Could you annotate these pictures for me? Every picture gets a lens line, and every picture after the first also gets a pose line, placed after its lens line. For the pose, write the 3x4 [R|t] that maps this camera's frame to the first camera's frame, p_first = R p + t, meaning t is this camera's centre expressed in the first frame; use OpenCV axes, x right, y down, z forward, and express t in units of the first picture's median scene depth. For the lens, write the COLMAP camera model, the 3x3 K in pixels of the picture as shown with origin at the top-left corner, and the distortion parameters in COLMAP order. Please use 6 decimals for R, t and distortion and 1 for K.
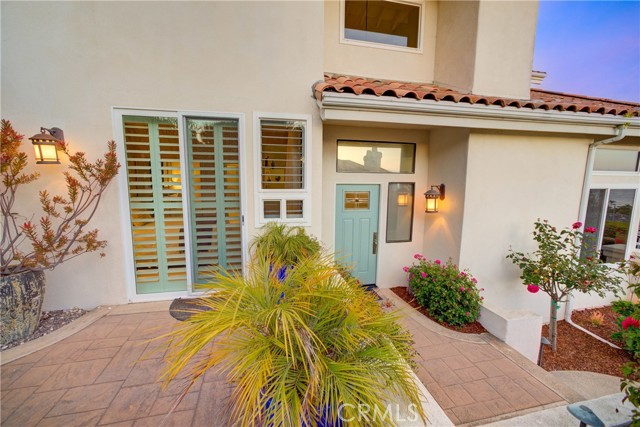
lens RADIAL K [[251.8, 0, 317.4], [0, 251.8, 210.7], [0, 0, 1]] dist [-0.016837, 0.007222]
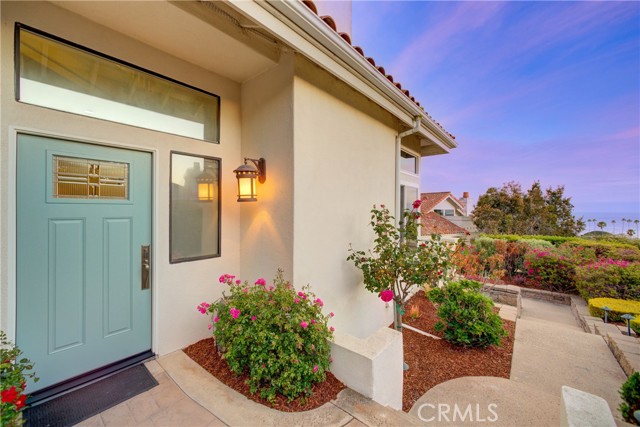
lens RADIAL K [[251.8, 0, 317.4], [0, 251.8, 210.7], [0, 0, 1]] dist [-0.016837, 0.007222]
pose [[0.796575, -0.007909, 0.604487, 0.252294], [0.077275, 0.993044, -0.088838, 0.109216], [-0.599580, 0.117478, 0.791646, 0.476965]]
